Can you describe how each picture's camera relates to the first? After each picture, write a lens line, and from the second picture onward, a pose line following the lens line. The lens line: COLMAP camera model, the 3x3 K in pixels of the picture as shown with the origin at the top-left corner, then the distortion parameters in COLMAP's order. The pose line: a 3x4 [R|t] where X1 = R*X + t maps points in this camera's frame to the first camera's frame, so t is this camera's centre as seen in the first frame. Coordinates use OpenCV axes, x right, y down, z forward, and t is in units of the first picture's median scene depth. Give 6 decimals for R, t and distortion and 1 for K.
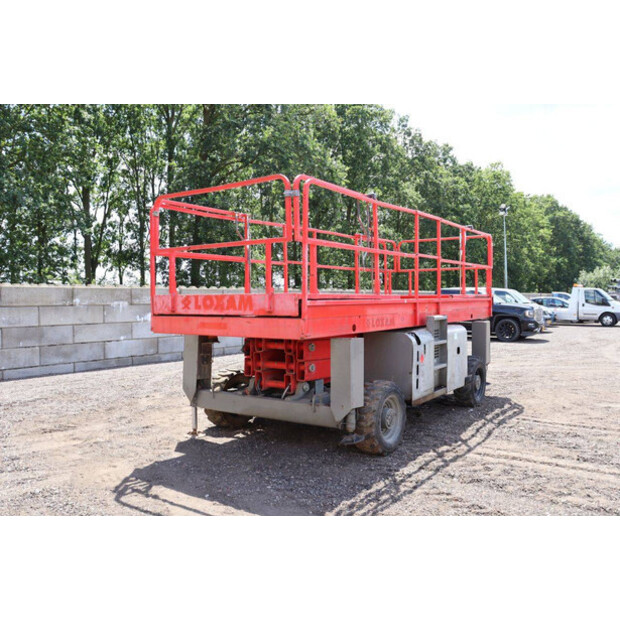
lens RADIAL K [[575.0, 0, 307.6], [0, 575.0, 303.8], [0, 0, 1]] dist [-0.109275, 0.000000]
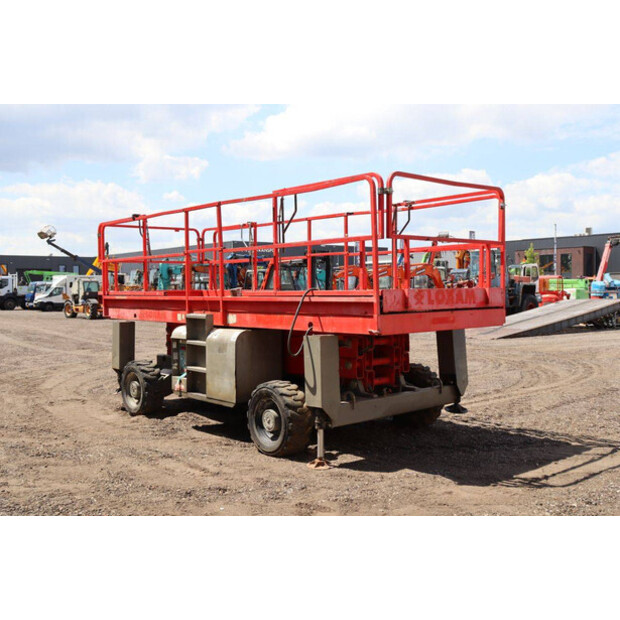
lens RADIAL K [[679.9, 0, 311.0], [0, 679.9, 309.5], [0, 0, 1]] dist [-0.034102, 0.000000]
pose [[0.245438, -0.028829, 0.968984, -1.244543], [0.018196, 0.999519, 0.025128, -0.012700], [-0.969242, 0.011465, 0.245844, 0.857665]]
